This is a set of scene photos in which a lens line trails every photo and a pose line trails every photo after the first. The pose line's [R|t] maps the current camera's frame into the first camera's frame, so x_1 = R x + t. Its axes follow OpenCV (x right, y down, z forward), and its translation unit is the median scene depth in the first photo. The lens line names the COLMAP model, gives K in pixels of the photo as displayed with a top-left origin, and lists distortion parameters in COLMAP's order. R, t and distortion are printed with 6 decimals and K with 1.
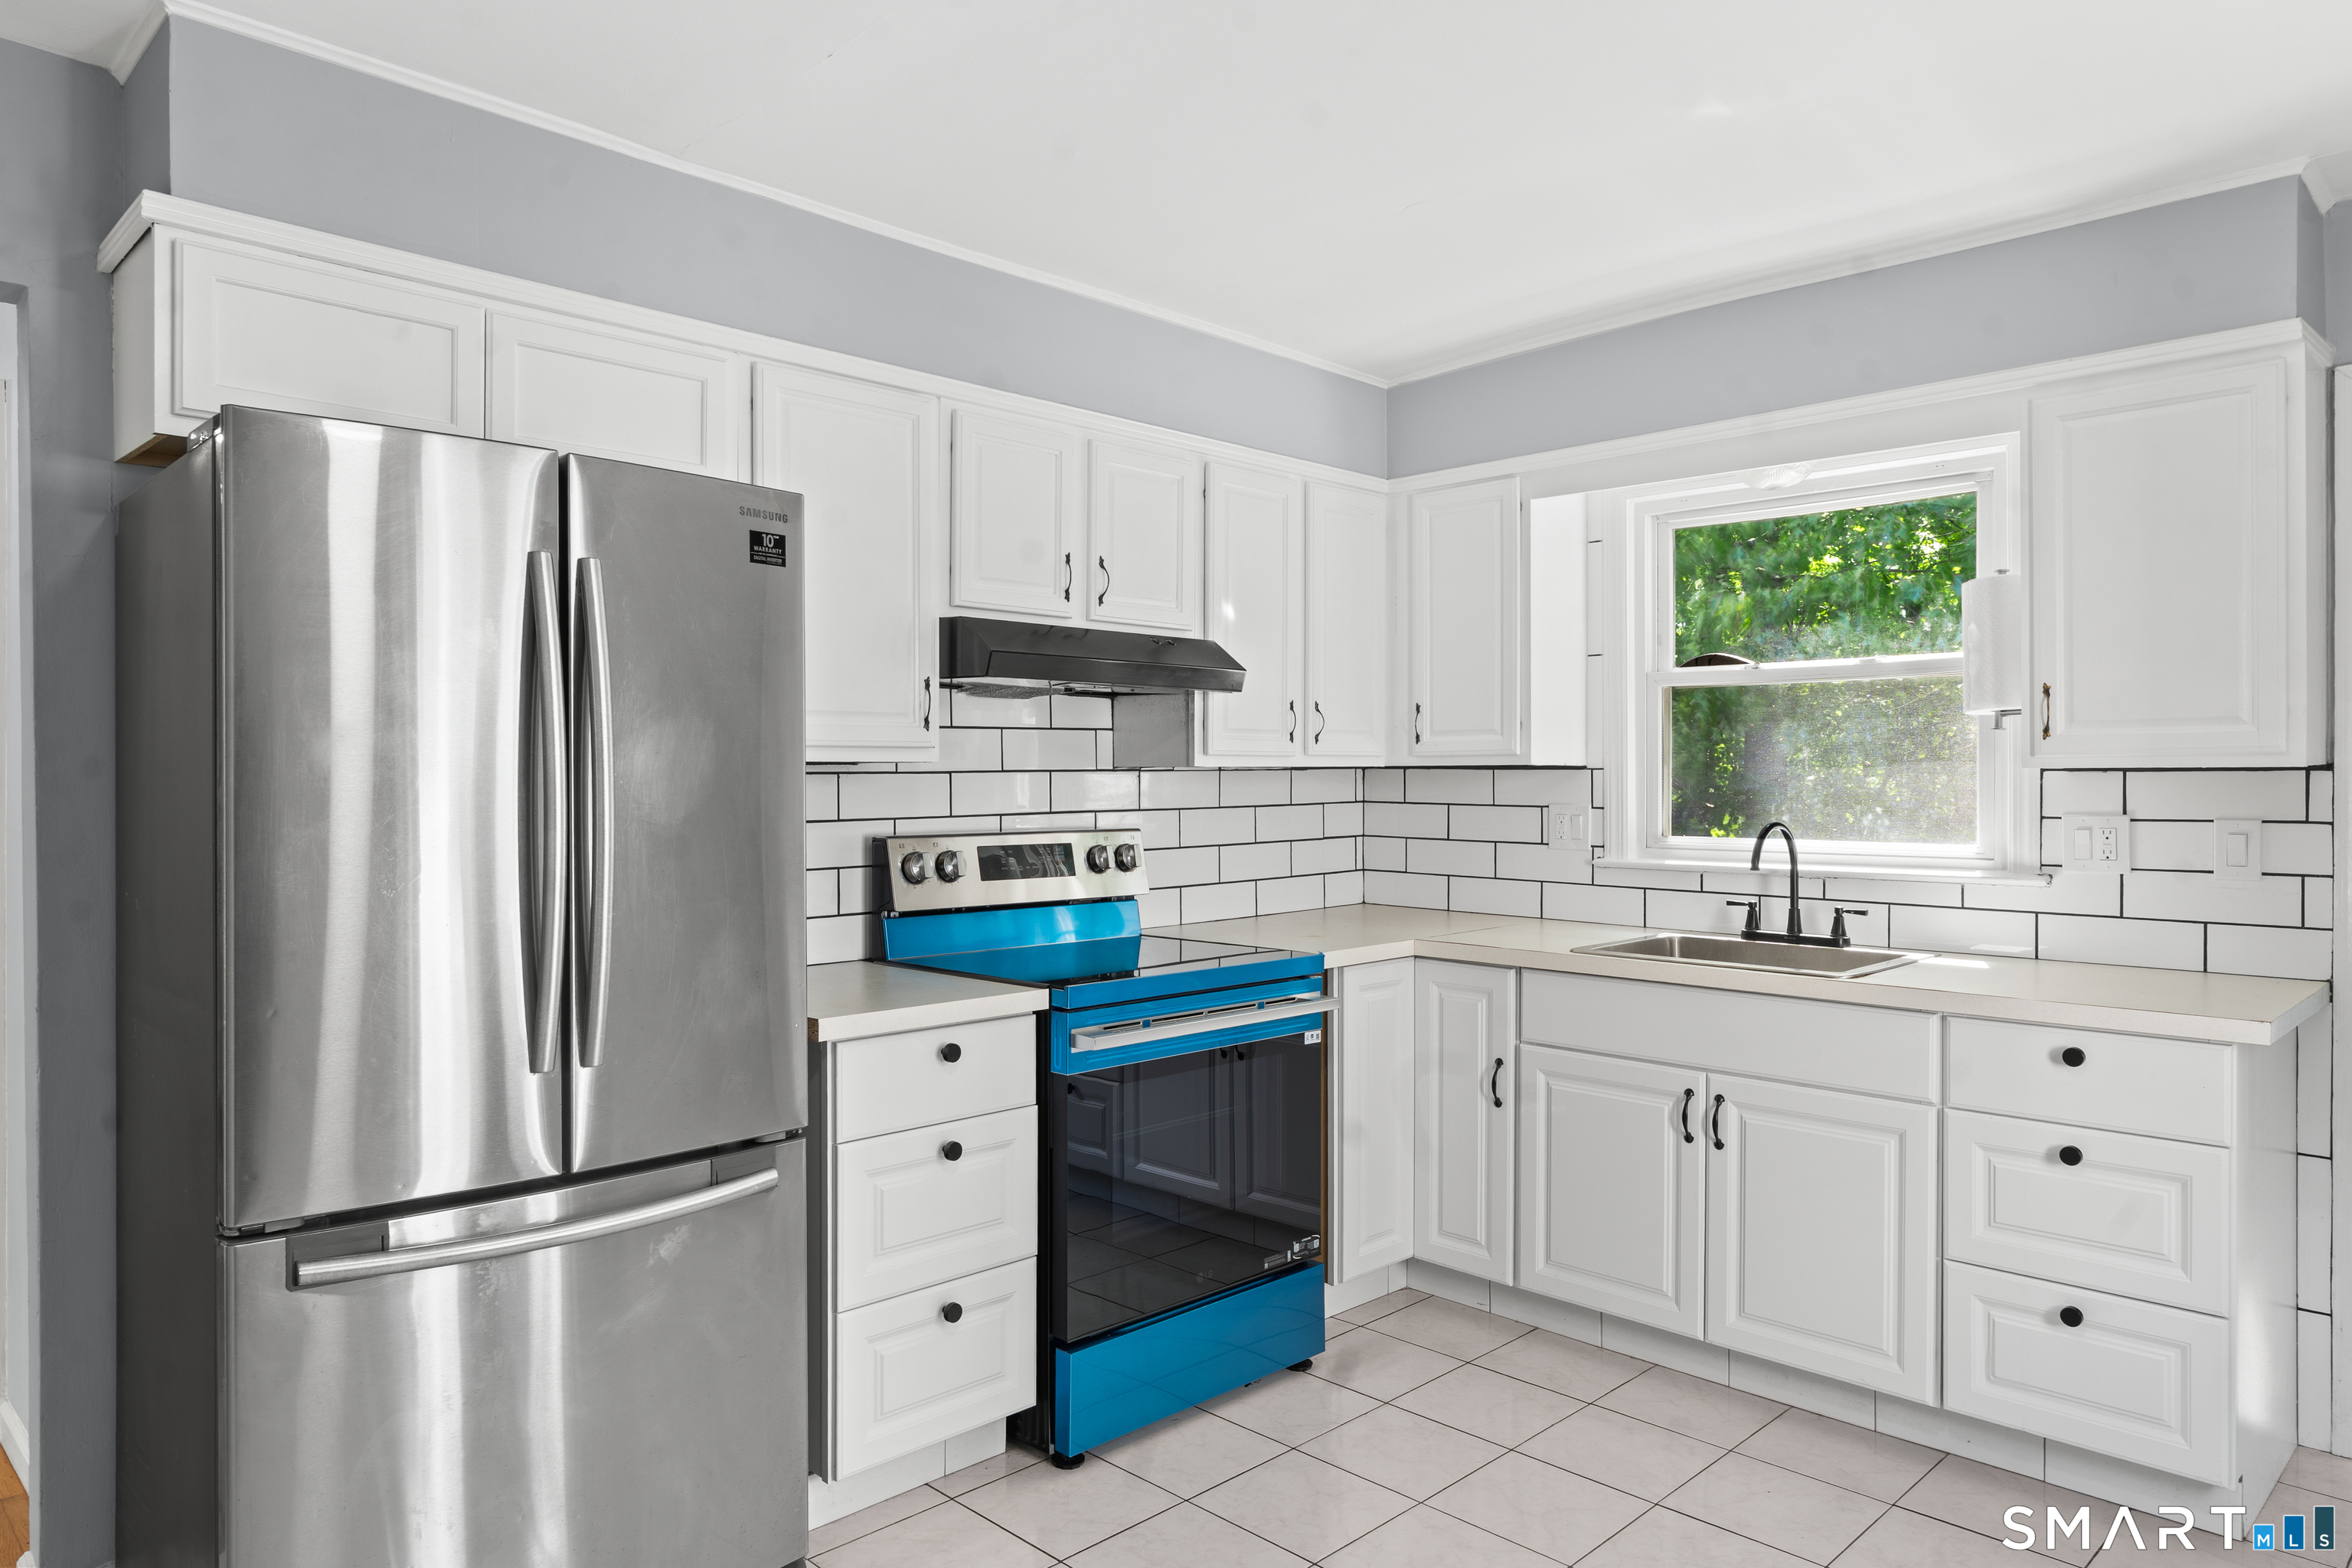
lens RADIAL K [[1510.3, 0, 1176.4], [0, 1510.3, 777.6], [0, 0, 1]] dist [-0.031927, -0.000330]
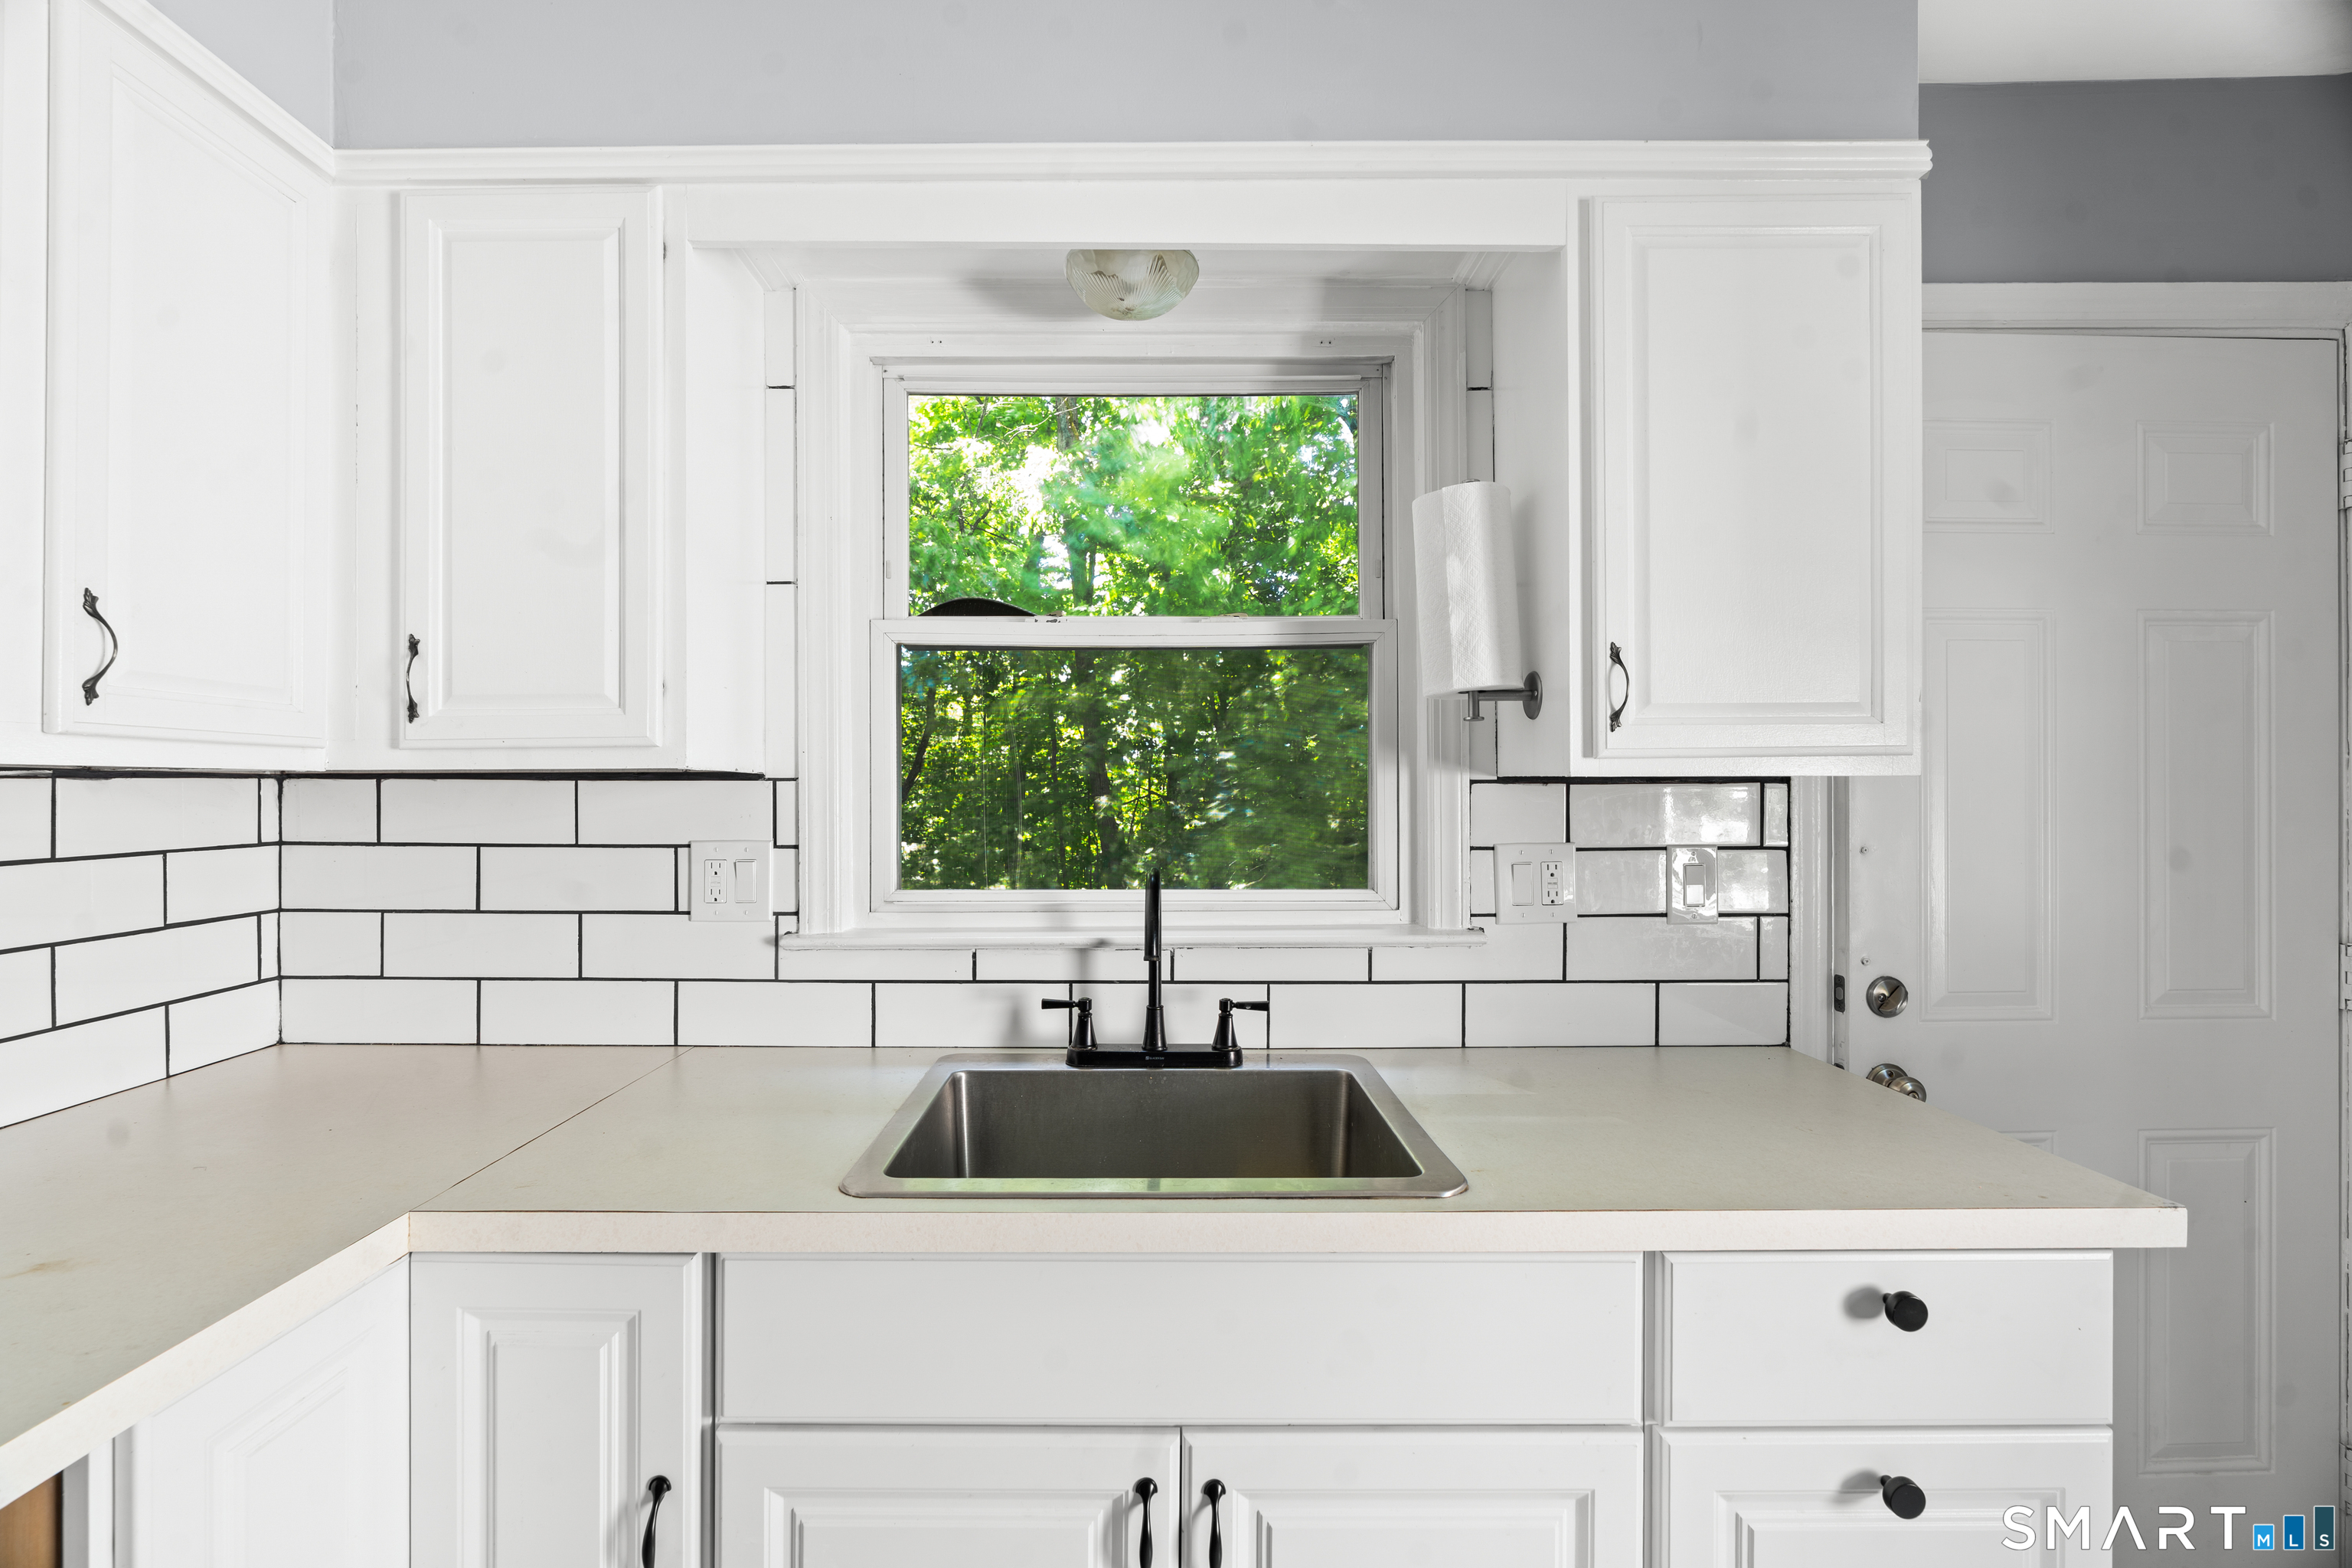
lens RADIAL K [[1114.1, 0, 1178.6], [0, 1114.1, 791.8], [0, 0, 1]] dist [-0.005867, -0.001437]
pose [[0.715162, 0.002033, 0.698956, 0.100943], [0.001816, 0.999987, -0.004767, 0.001736], [-0.698957, 0.004678, 0.715149, 0.665276]]
